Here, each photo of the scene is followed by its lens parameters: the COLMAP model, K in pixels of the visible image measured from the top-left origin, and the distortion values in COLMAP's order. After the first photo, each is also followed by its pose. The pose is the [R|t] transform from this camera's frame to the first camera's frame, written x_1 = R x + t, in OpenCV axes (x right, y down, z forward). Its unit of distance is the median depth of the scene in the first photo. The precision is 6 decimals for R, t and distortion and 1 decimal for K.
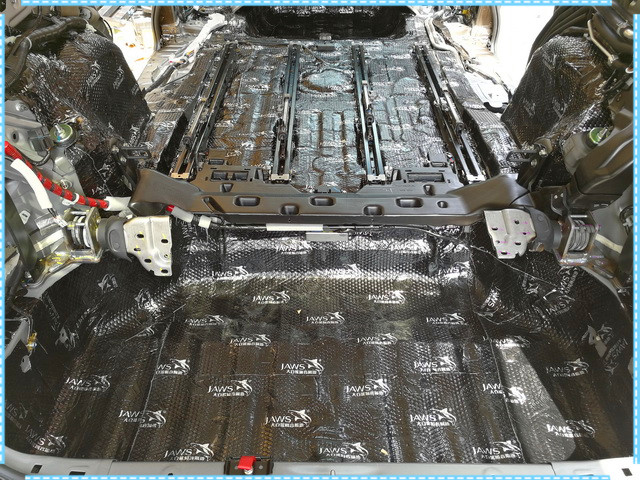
lens RADIAL K [[517.0, 0, 320.0], [0, 517.0, 240.0], [0, 0, 1]] dist [0.004362, 0.004147]
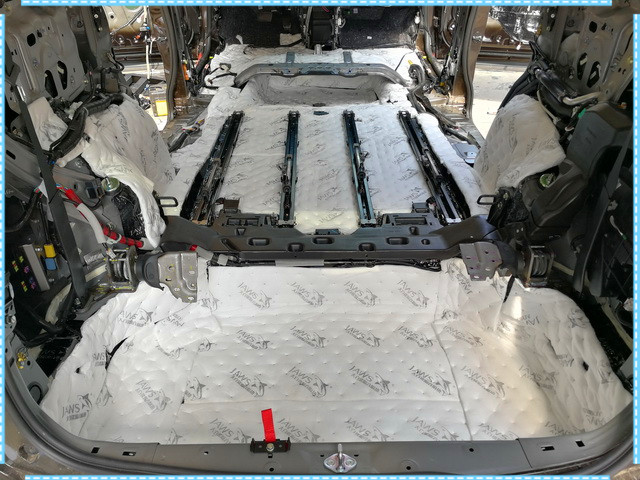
lens RADIAL K [[520.6, 0, 320.0], [0, 520.6, 240.0], [0, 0, 1]] dist [0.004937, 0.002166]
pose [[0.999778, -0.015919, 0.013832, -0.014046], [0.017514, 0.992107, -0.124163, 0.051705], [-0.011746, 0.124378, 0.992165, -0.126391]]
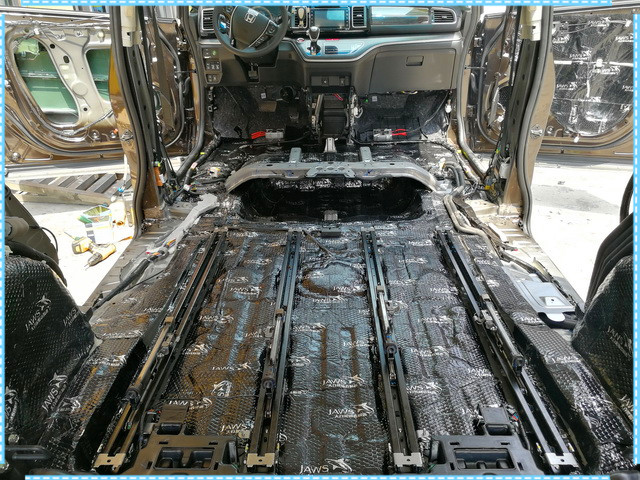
lens RADIAL K [[517.0, 0, 320.0], [0, 517.0, 240.0], [0, 0, 1]] dist [0.004362, 0.004147]
pose [[0.999699, -0.015196, -0.019254, 0.012103], [0.009518, 0.963803, -0.266445, -0.173637], [0.022606, 0.266182, 0.963658, 0.235751]]
